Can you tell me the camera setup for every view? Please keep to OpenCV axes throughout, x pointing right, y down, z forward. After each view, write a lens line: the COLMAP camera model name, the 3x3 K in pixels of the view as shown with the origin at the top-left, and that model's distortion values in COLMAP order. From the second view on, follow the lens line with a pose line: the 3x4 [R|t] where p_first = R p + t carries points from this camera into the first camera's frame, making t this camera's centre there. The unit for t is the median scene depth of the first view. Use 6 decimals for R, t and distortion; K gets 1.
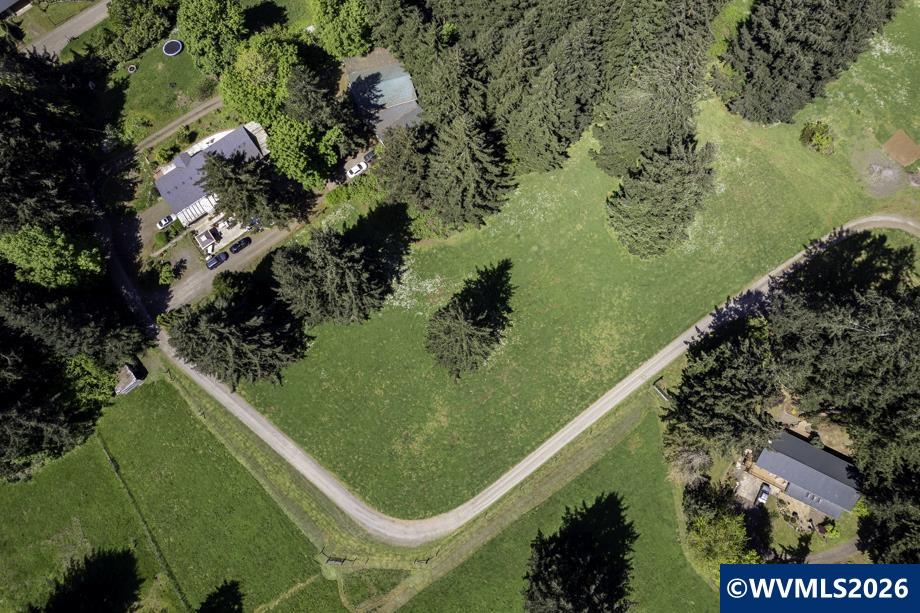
lens RADIAL K [[586.1, 0, 465.3], [0, 586.1, 307.7], [0, 0, 1]] dist [-0.063214, 0.067203]
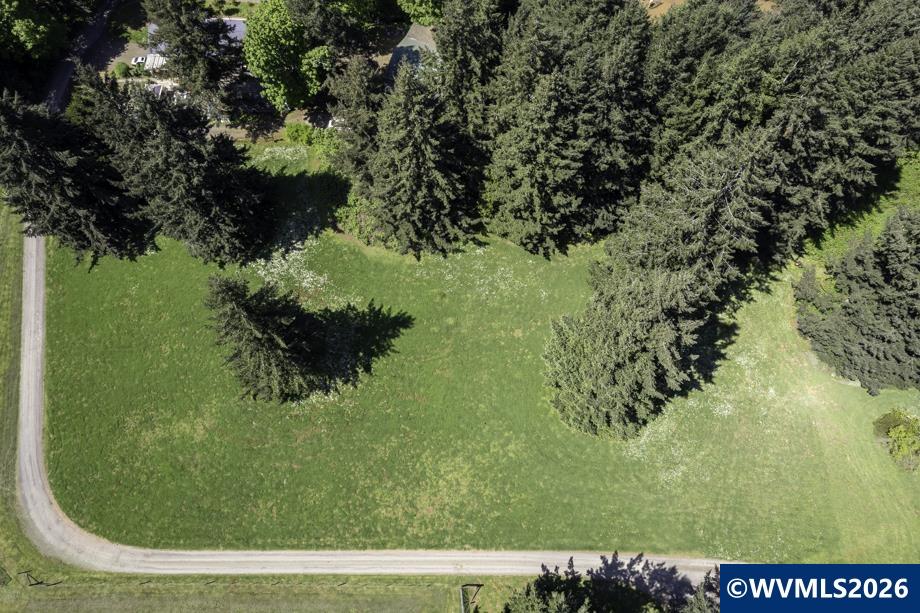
lens RADIAL K [[586.1, 0, 465.3], [0, 586.1, 307.7], [0, 0, 1]] dist [-0.063214, 0.067203]
pose [[0.796064, 0.564595, -0.217980, 0.288237], [-0.597950, 0.789357, -0.139185, -0.024591], [0.093481, 0.241141, 0.965977, 0.297040]]
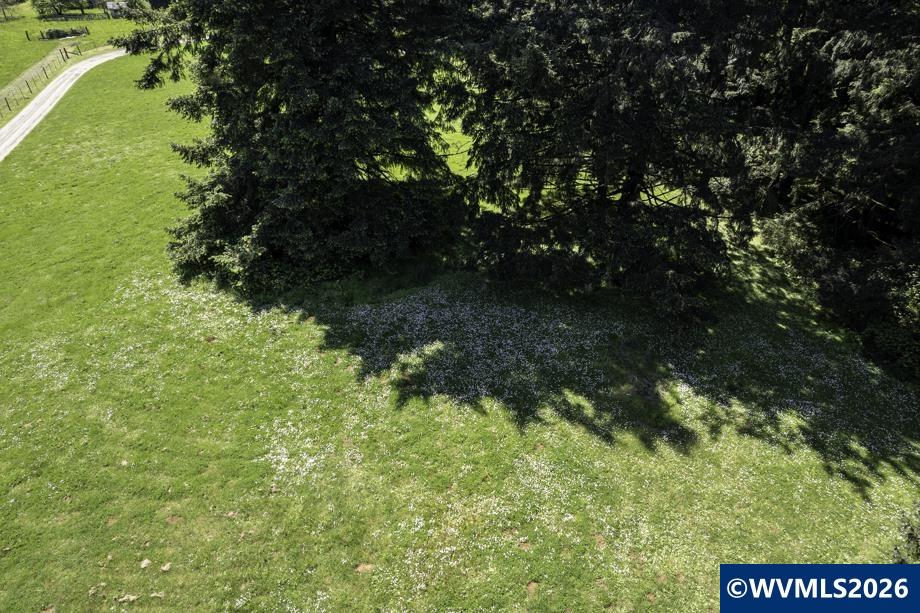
lens RADIAL K [[586.1, 0, 465.3], [0, 586.1, 307.7], [0, 0, 1]] dist [-0.063214, 0.067203]
pose [[-0.284021, 0.533914, -0.796410, 0.549650], [-0.947741, -0.030437, 0.317585, -0.307277], [0.145323, 0.844991, 0.514657, 0.917966]]
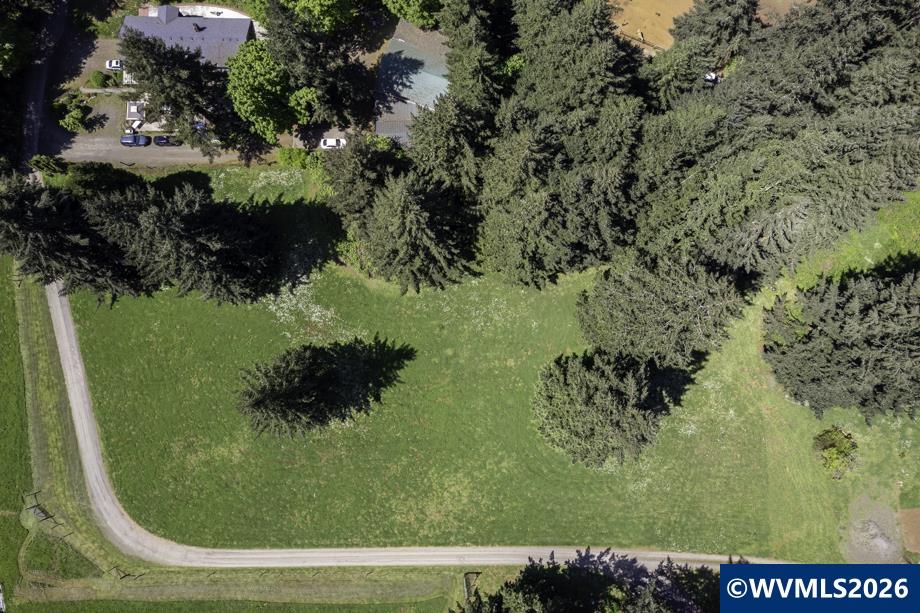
lens RADIAL K [[586.1, 0, 465.3], [0, 586.1, 307.7], [0, 0, 1]] dist [-0.063214, 0.067203]
pose [[0.808648, 0.586308, -0.048281, 0.142147], [-0.581483, 0.809042, 0.085607, -0.236859], [0.089253, -0.041151, 0.995159, 0.204794]]
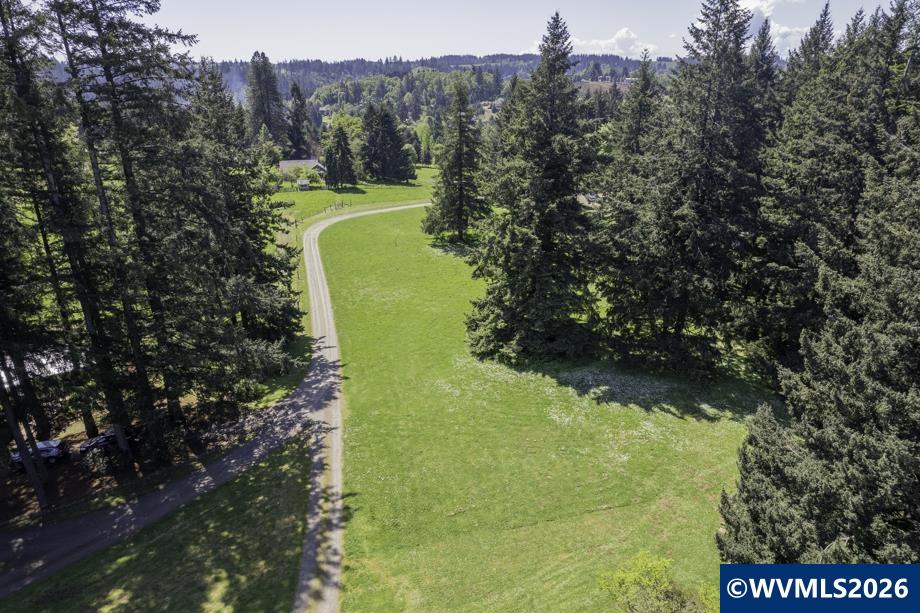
lens RADIAL K [[577.9, 0, 460.0], [0, 577.9, 306.5], [0, 0, 1]] dist [-0.048670, 0.000946]
pose [[-0.371482, 0.343751, -0.862459, 0.844850], [-0.917751, 0.004597, 0.397130, -0.319657], [0.140479, 0.939050, 0.313770, 0.794539]]
